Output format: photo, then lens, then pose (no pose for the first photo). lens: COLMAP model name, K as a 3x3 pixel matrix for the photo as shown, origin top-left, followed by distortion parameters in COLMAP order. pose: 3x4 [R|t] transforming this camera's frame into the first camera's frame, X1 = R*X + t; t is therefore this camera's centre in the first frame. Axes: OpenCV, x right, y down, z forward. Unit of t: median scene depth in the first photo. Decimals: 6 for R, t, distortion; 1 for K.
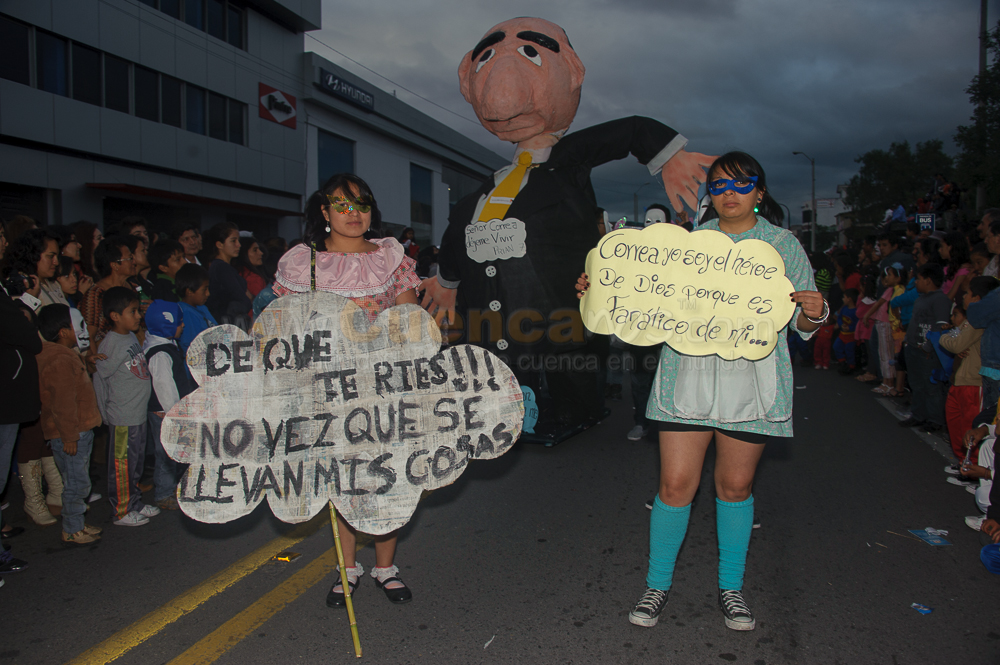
lens RADIAL K [[804.7, 0, 494.7], [0, 804.7, 335.9], [0, 0, 1]] dist [-0.148136, 0.093089]
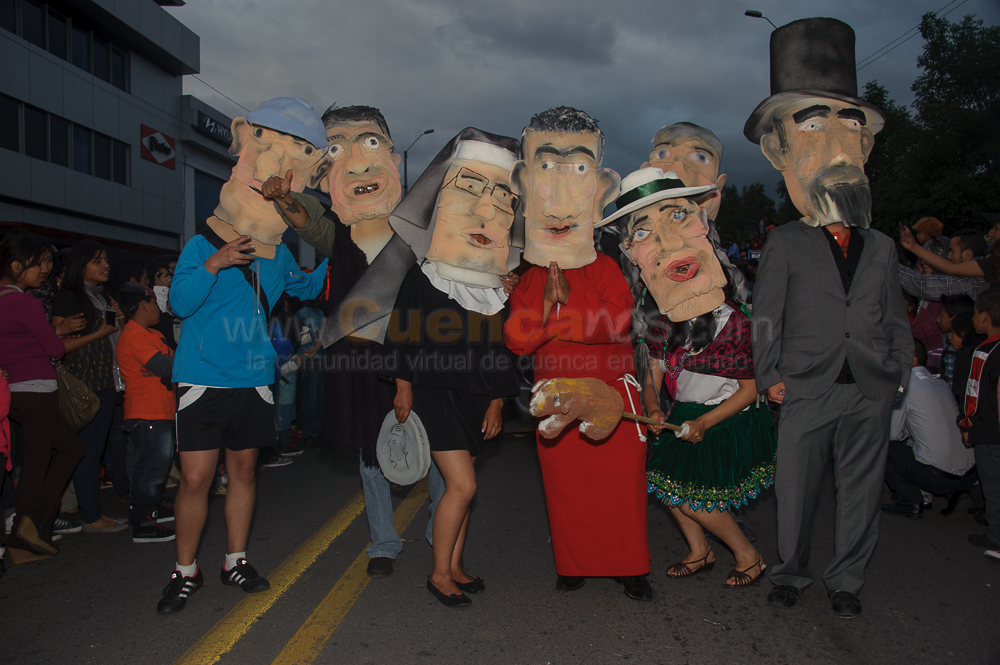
lens RADIAL K [[804.7, 0, 494.7], [0, 804.7, 335.9], [0, 0, 1]] dist [-0.148136, 0.093089]
pose [[0.981120, -0.017056, 0.192645, -0.049956], [0.026245, 0.998631, -0.045247, 0.010278], [-0.191609, 0.049449, 0.980225, -0.066991]]
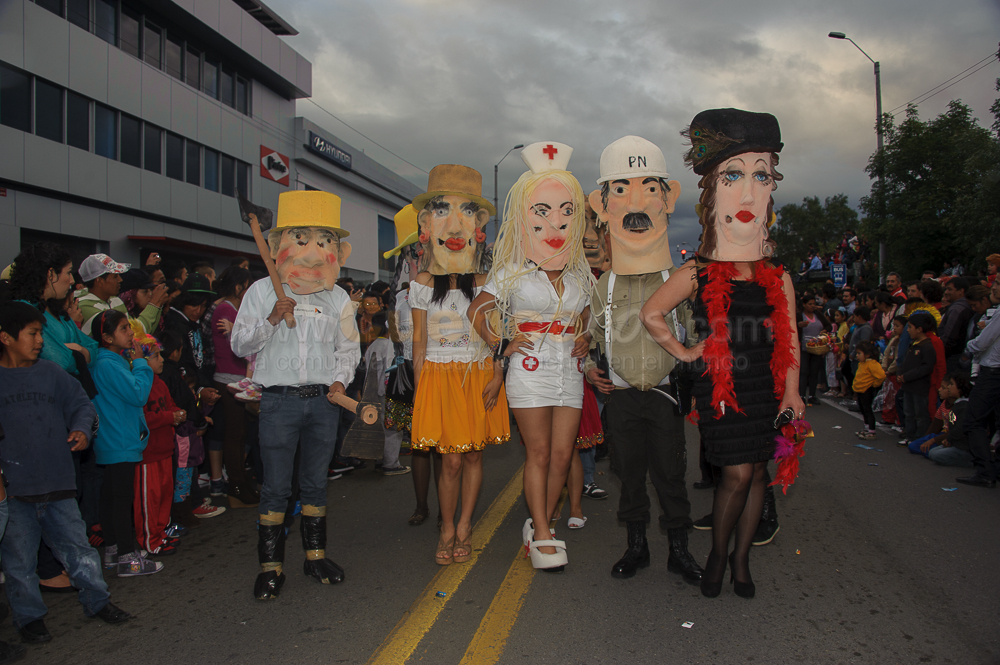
lens RADIAL K [[804.7, 0, 494.7], [0, 804.7, 335.9], [0, 0, 1]] dist [-0.148136, 0.093089]
pose [[0.995216, -0.003389, 0.097638, -0.082255], [0.008767, 0.998464, -0.054702, 0.011892], [-0.097303, 0.055296, 0.993717, -0.133263]]
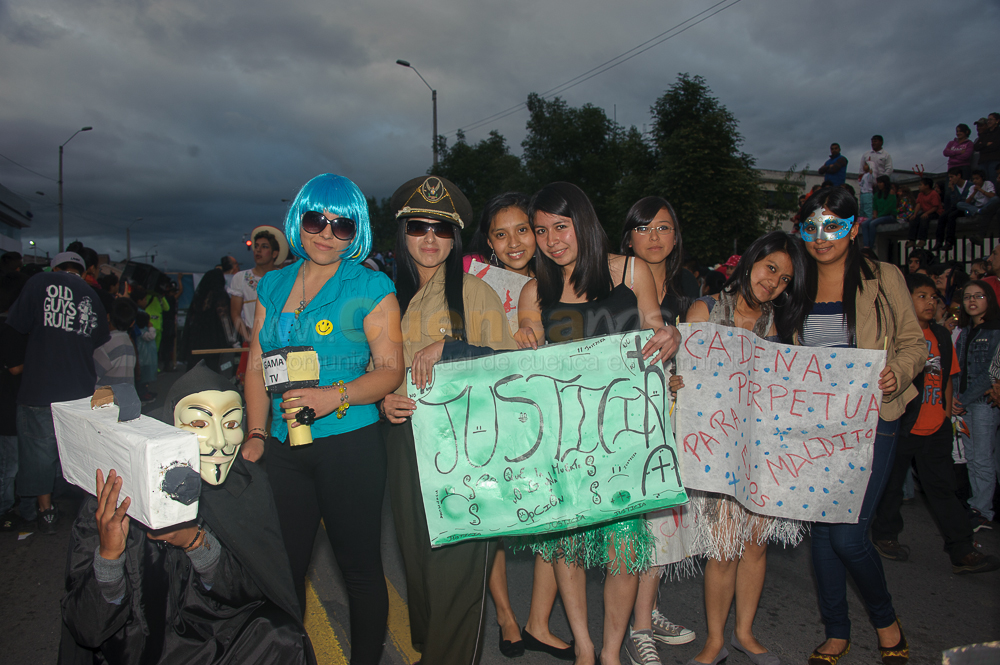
lens RADIAL K [[806.2, 0, 495.0], [0, 806.2, 337.3], [0, 0, 1]] dist [-0.151271, 0.098807]
pose [[0.797719, -0.018872, 0.602735, -0.164662], [0.042701, 0.998769, -0.025243, 0.019365], [-0.601516, 0.045875, 0.797542, -0.224088]]
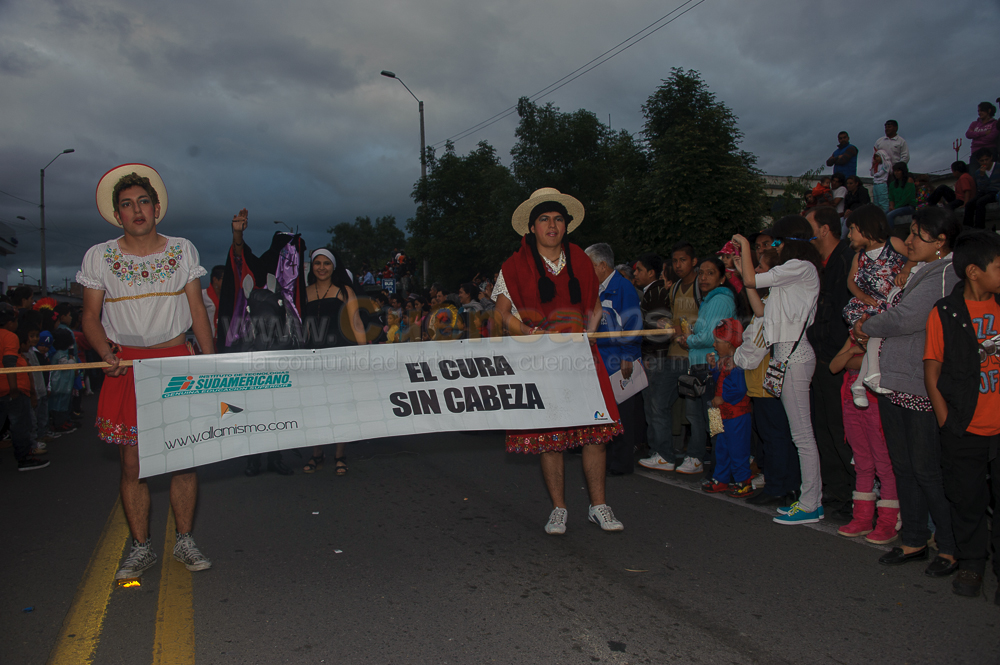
lens RADIAL K [[804.7, 0, 494.7], [0, 804.7, 335.9], [0, 0, 1]] dist [-0.148136, 0.093089]
pose [[0.800114, -0.018762, 0.599555, -0.117339], [0.063751, 0.996510, -0.053893, 0.023599], [-0.596451, 0.081342, 0.798517, -0.187548]]
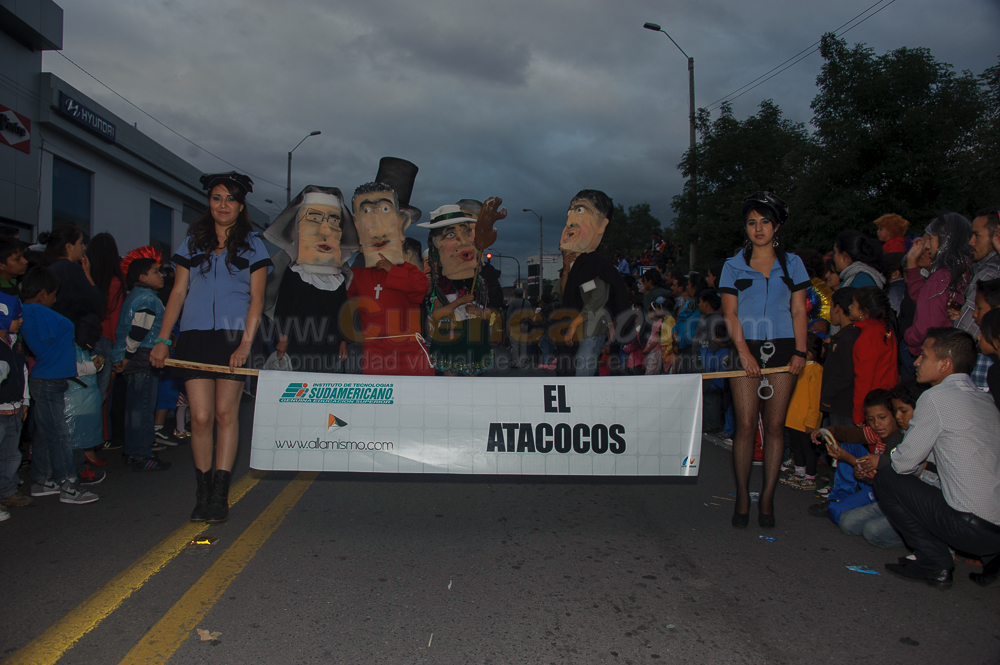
lens RADIAL K [[799.4, 0, 497.3], [0, 799.4, 339.2], [0, 0, 1]] dist [-0.150780, 0.089851]
pose [[0.942461, 0.011061, 0.334134, -0.034270], [0.008717, 0.998300, -0.057635, 0.012120], [-0.334203, 0.057231, 0.940762, -0.007743]]
